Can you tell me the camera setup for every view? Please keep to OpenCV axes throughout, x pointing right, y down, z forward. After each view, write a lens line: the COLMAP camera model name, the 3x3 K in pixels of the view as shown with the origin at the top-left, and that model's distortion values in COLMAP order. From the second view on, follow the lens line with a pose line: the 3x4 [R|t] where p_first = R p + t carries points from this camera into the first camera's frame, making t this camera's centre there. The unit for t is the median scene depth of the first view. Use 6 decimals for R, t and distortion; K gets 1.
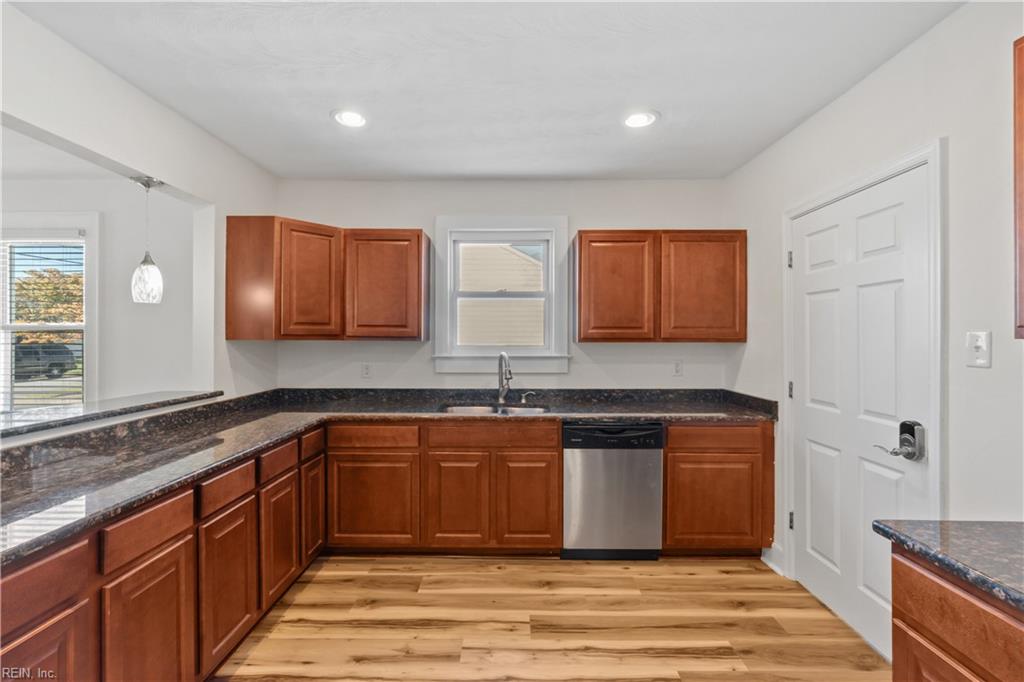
lens RADIAL K [[439.3, 0, 508.5], [0, 439.3, 335.7], [0, 0, 1]] dist [-0.000083, -0.000202]
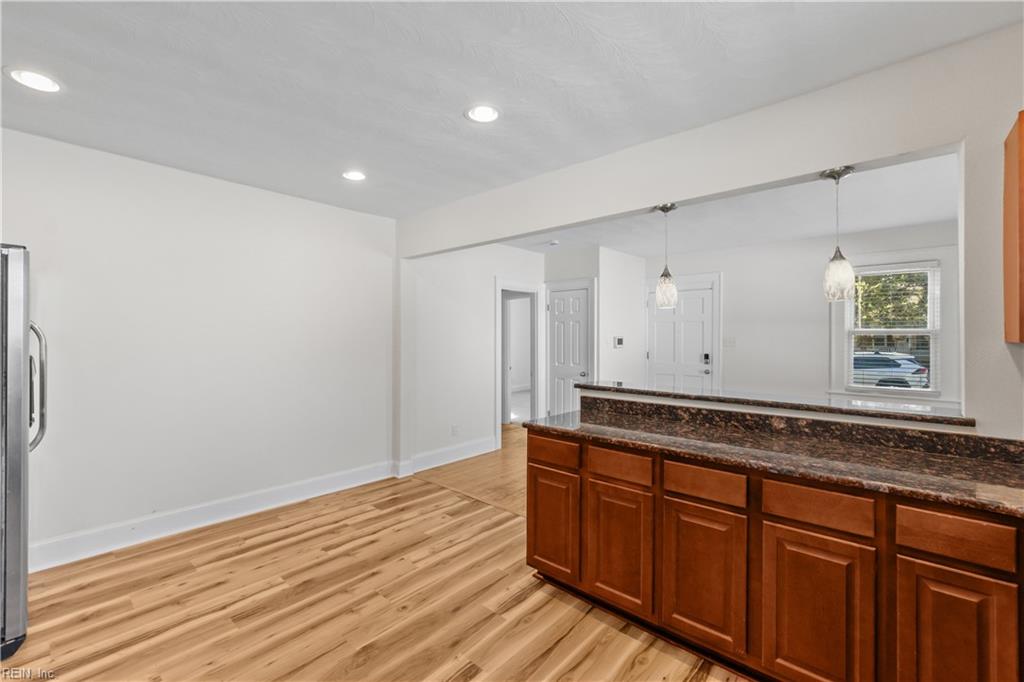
lens RADIAL K [[439.3, 0, 506.7], [0, 439.3, 343.6], [0, 0, 1]] dist [-0.000083, -0.000202]
pose [[-0.665758, 0.007039, -0.746135, 0.378821], [0.000627, 0.999960, 0.008875, 0.007353], [0.746168, 0.005441, -0.665736, 1.165732]]
